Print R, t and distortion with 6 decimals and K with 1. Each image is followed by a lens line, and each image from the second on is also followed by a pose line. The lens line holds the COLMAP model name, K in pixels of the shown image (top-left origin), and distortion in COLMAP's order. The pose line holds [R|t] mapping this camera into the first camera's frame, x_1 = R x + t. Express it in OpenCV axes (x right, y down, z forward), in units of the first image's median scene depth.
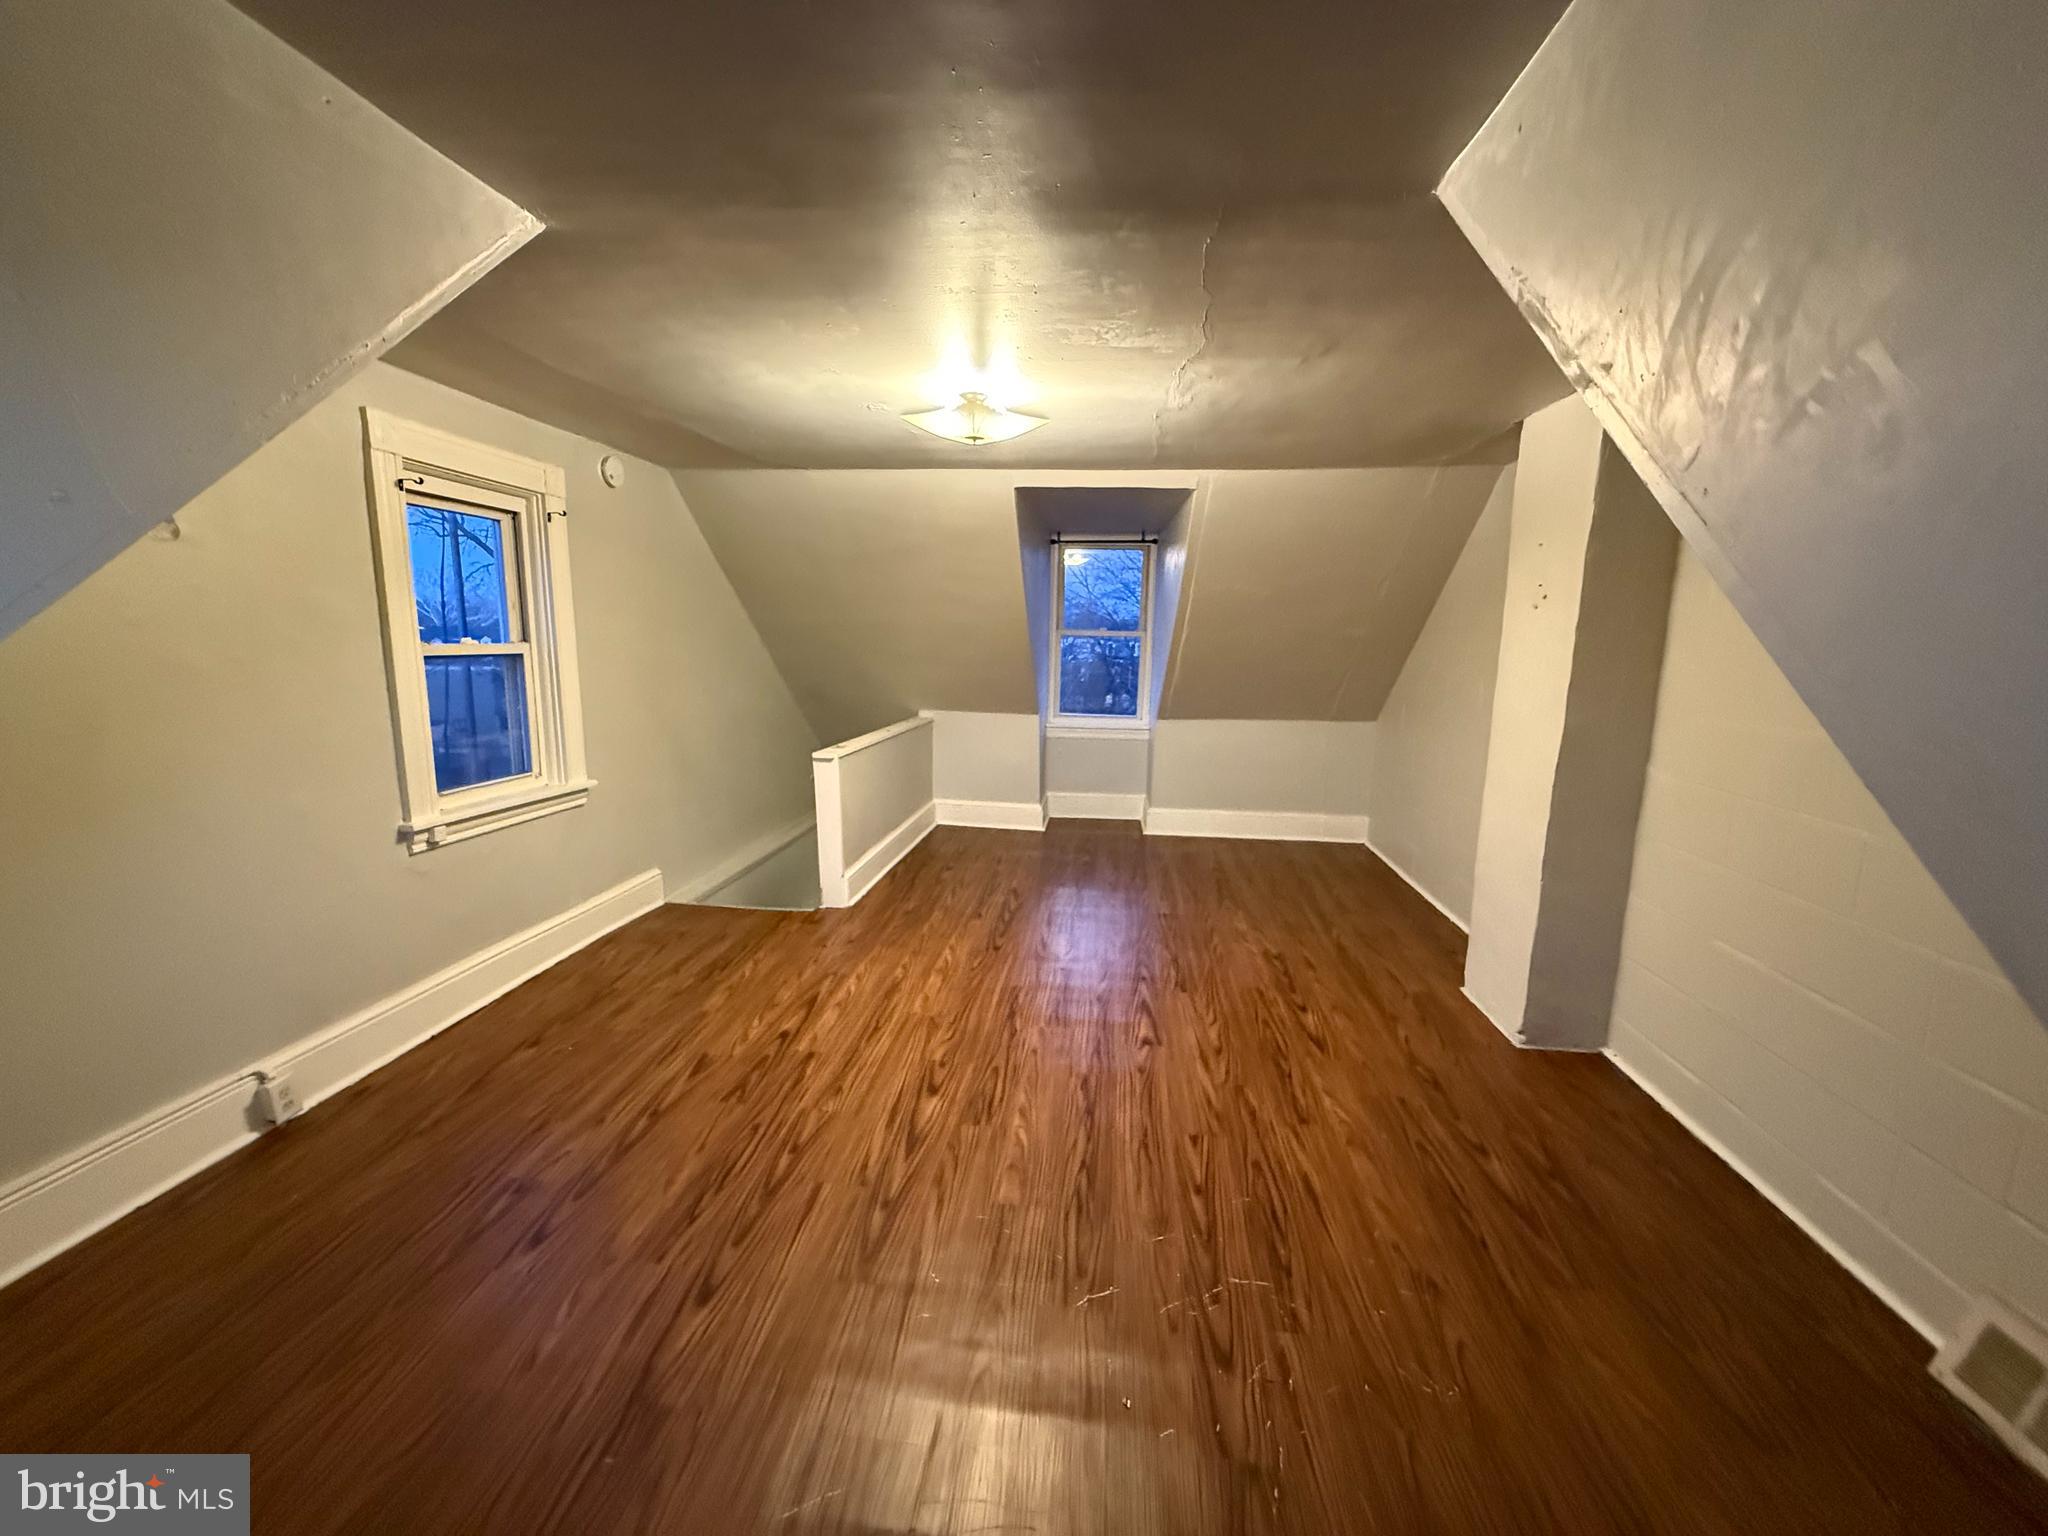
lens RADIAL K [[814.5, 0, 1025.5], [0, 814.5, 772.0], [0, 0, 1]] dist [-0.001748, 0.000187]
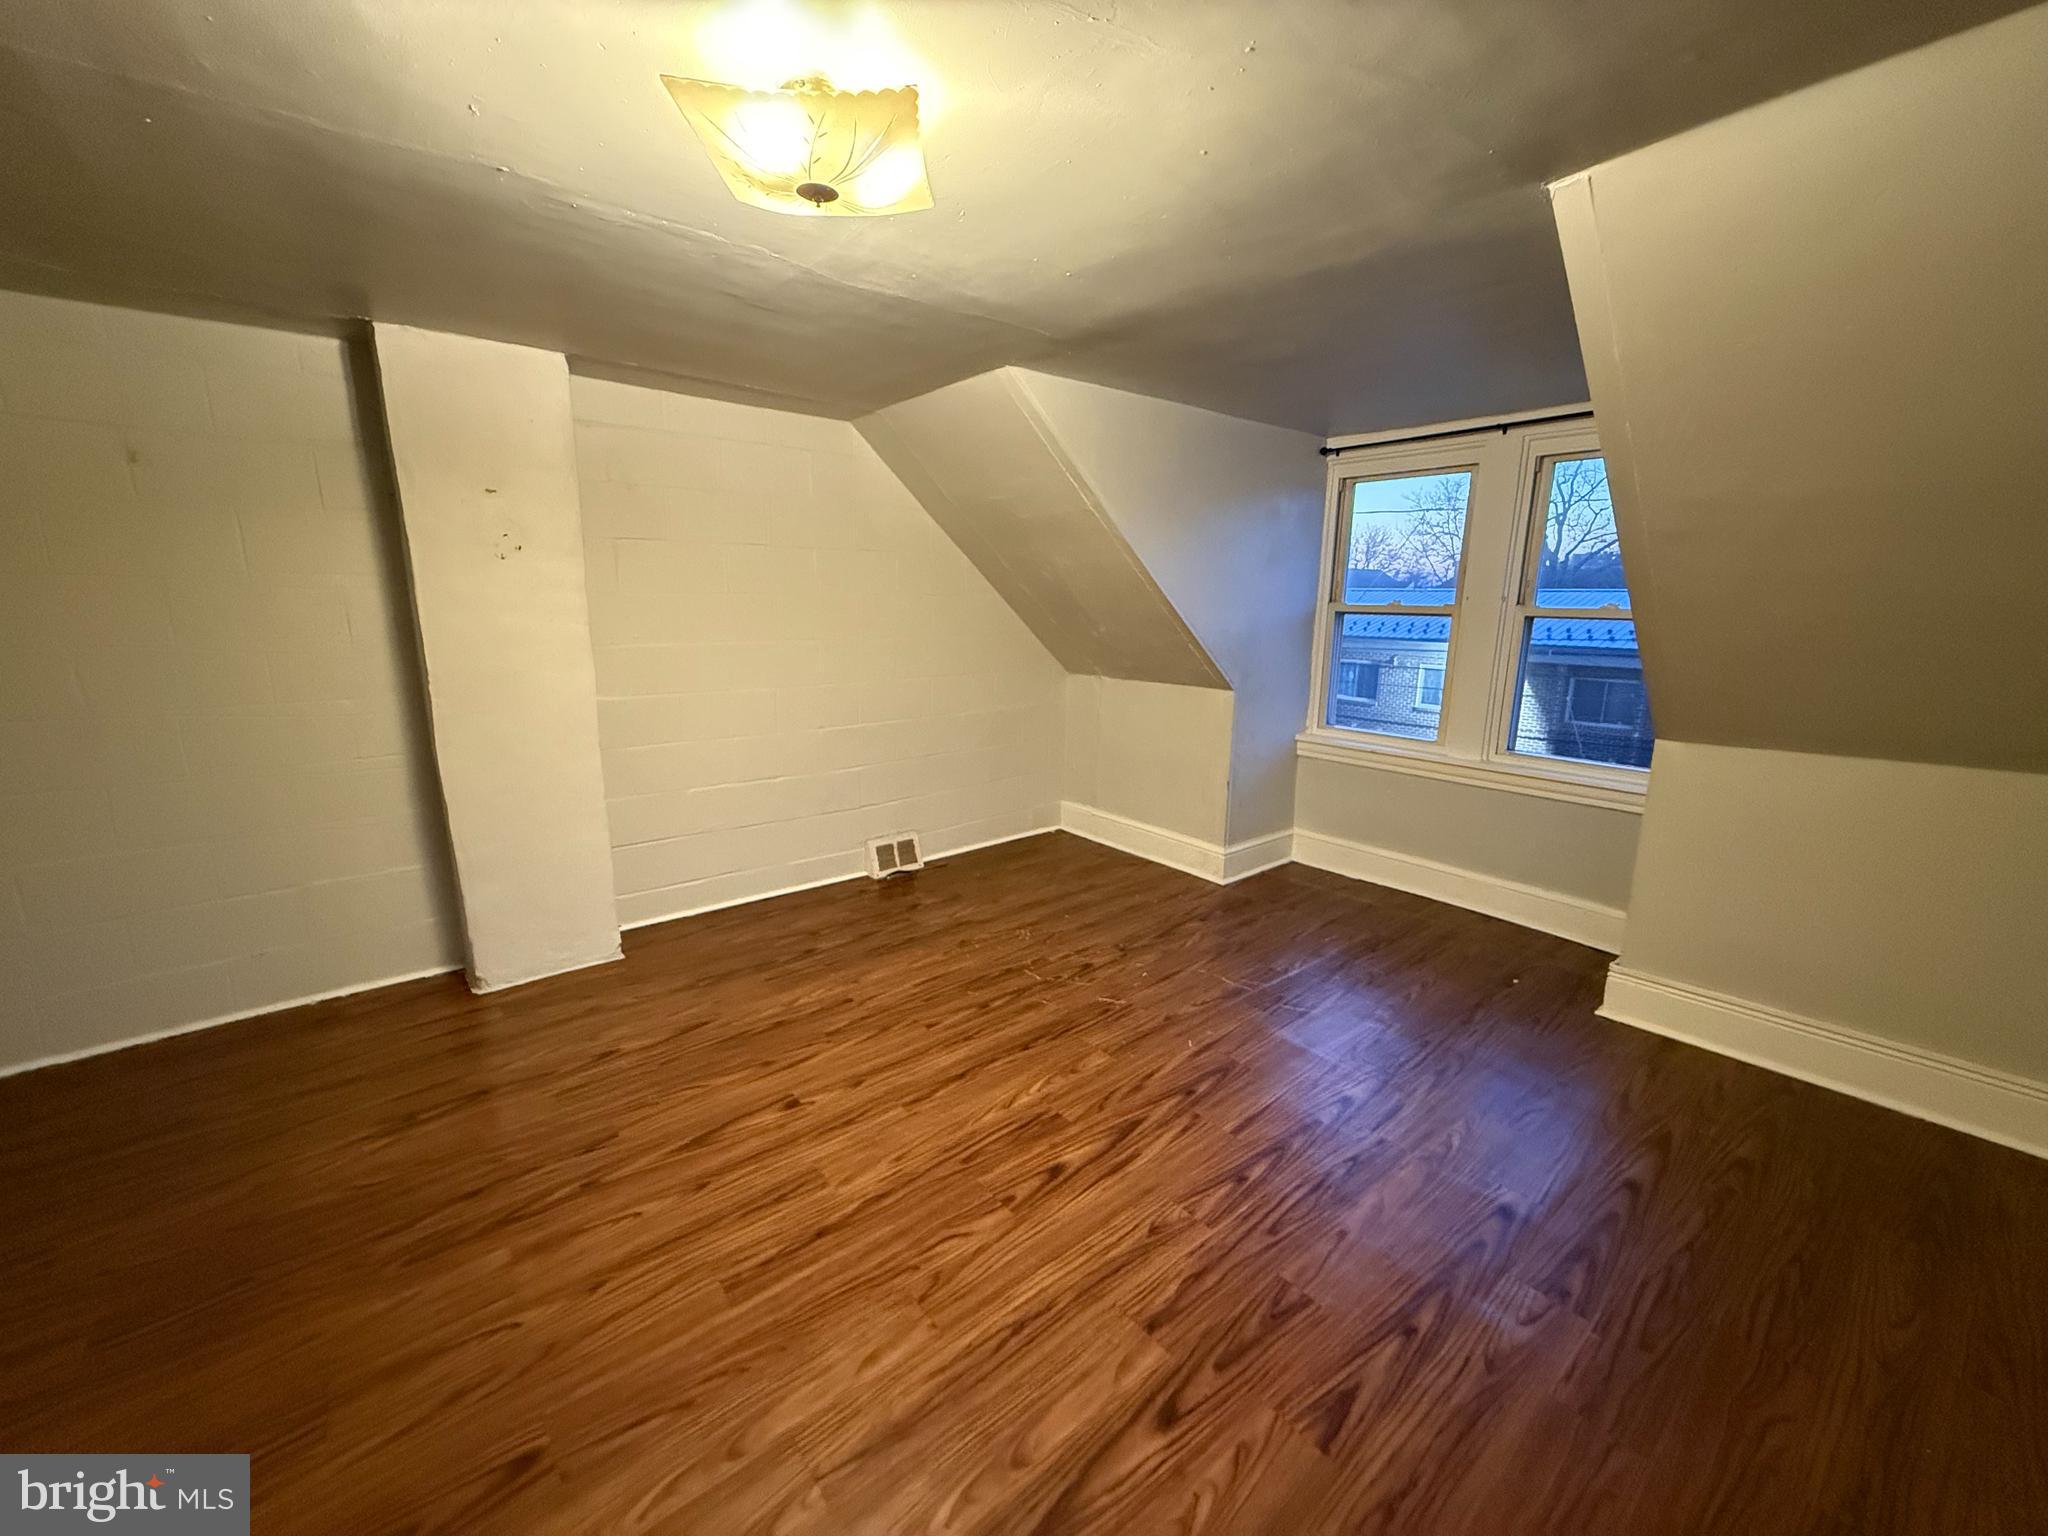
lens RADIAL K [[814.5, 0, 1025.5], [0, 814.5, 772.0], [0, 0, 1]] dist [-0.001748, 0.000187]
pose [[-0.719268, -0.168988, 0.673867, -0.560548], [0.100491, 0.934458, 0.341599, -0.252922], [-0.687427, 0.313418, -0.655144, 1.405340]]
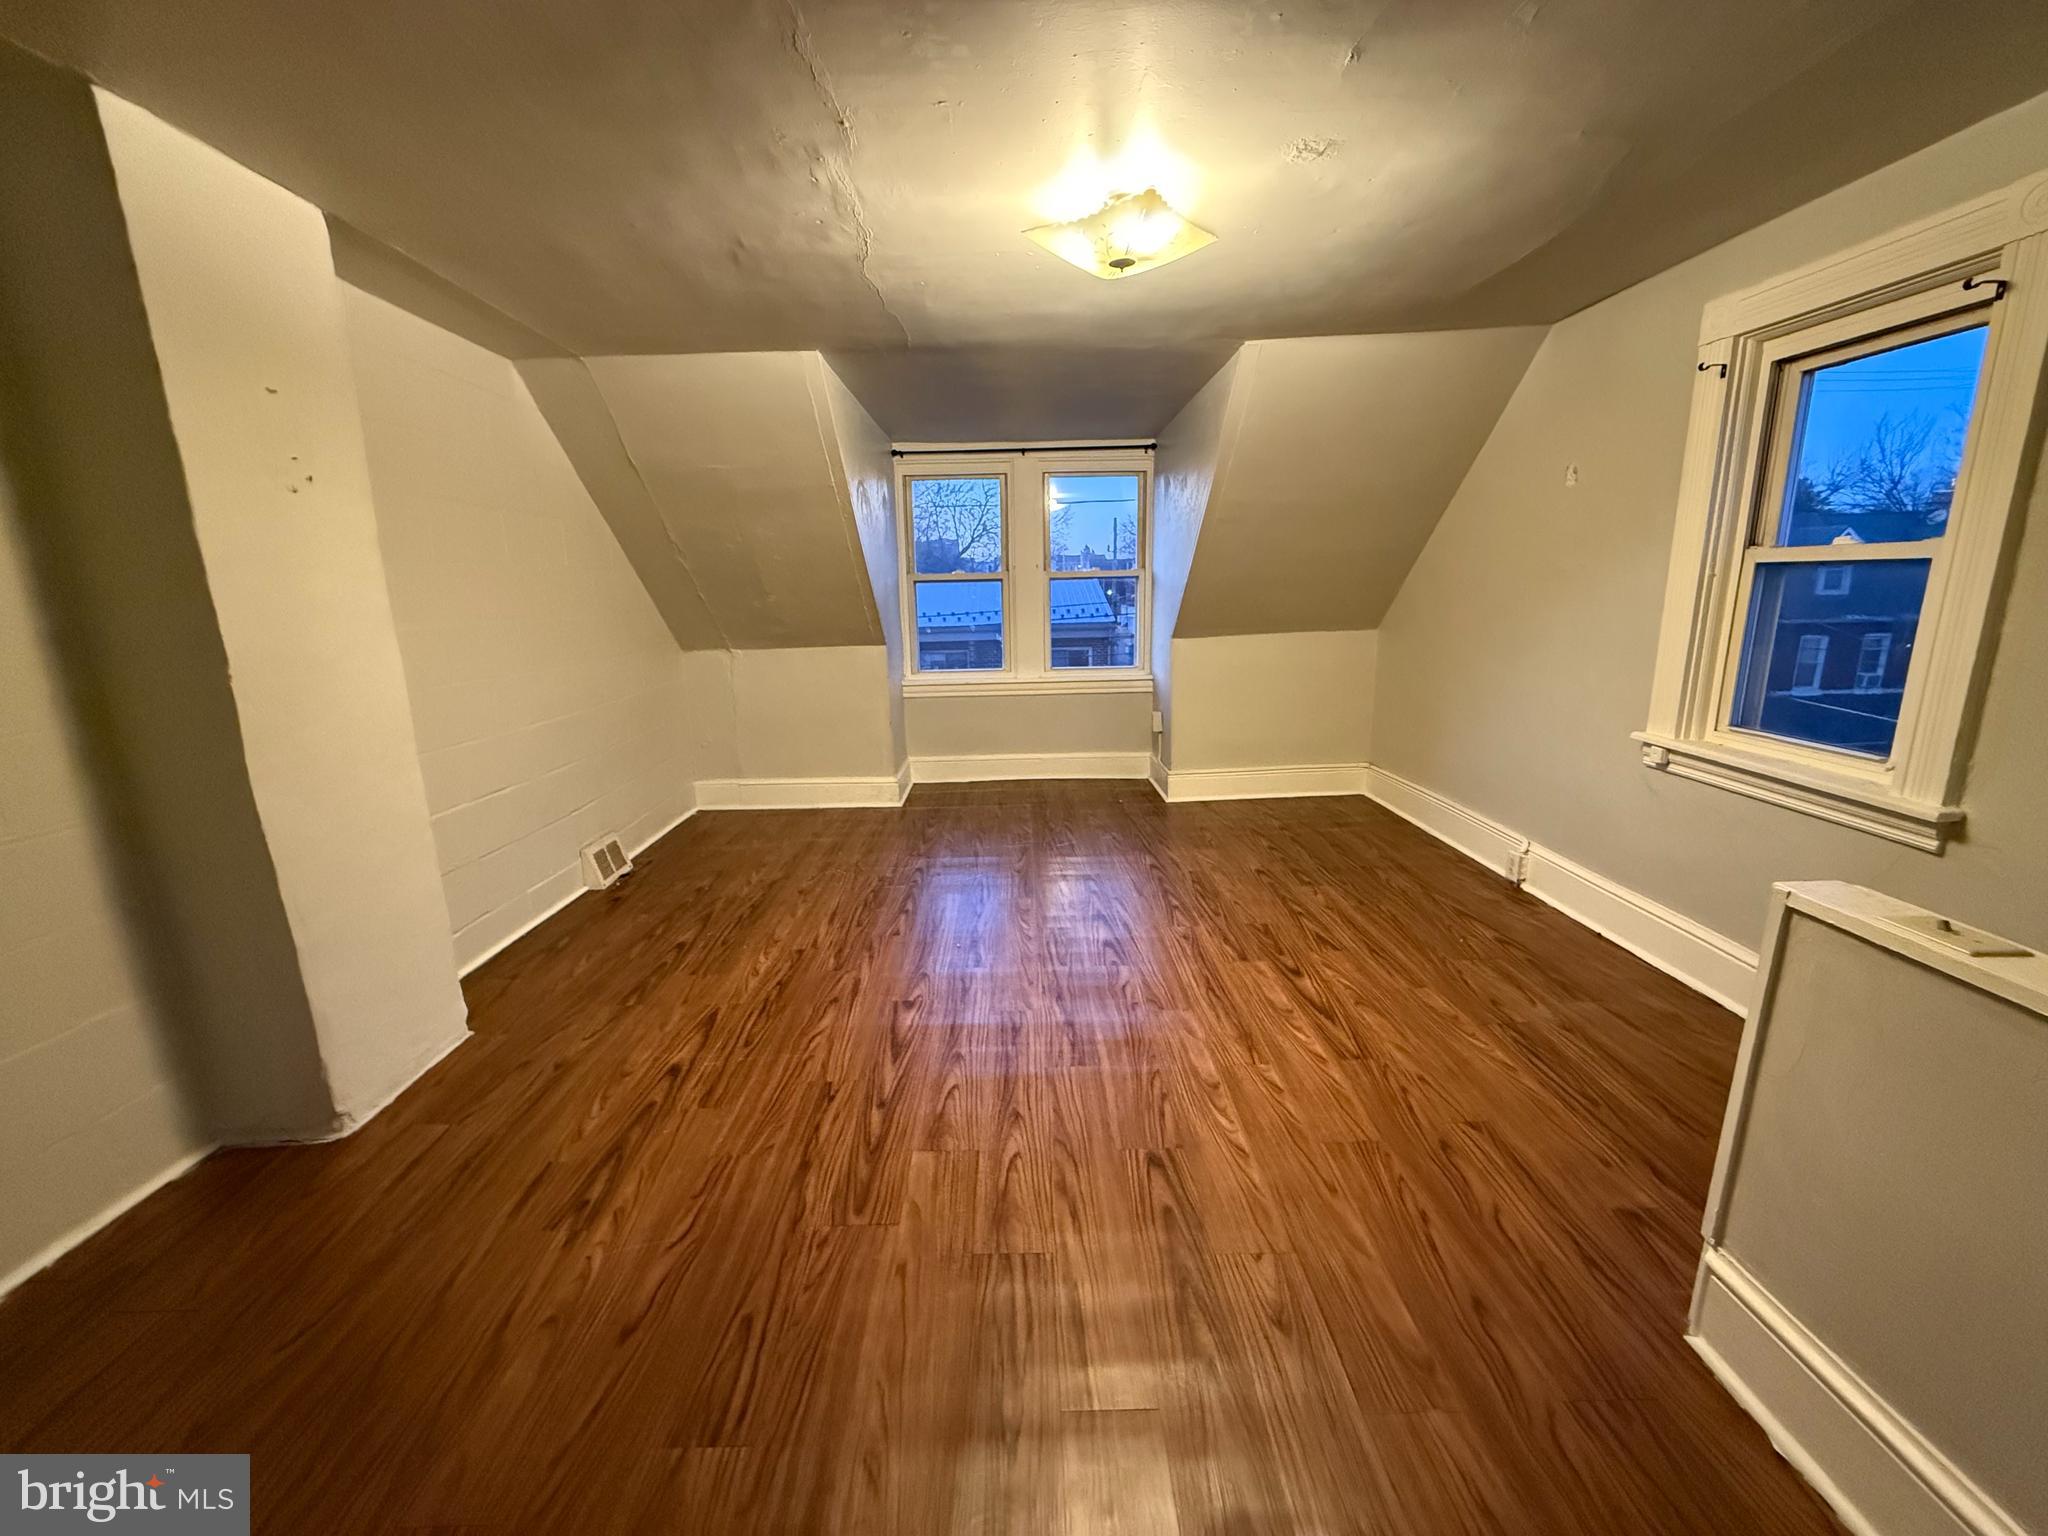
lens RADIAL K [[814.5, 0, 1025.5], [0, 814.5, 772.0], [0, 0, 1]] dist [-0.001748, 0.000187]
pose [[-0.991829, 0.032398, -0.123395, 0.138329], [-0.016907, 0.925307, 0.378843, -0.273601], [0.126452, 0.377834, -0.917198, 1.934667]]
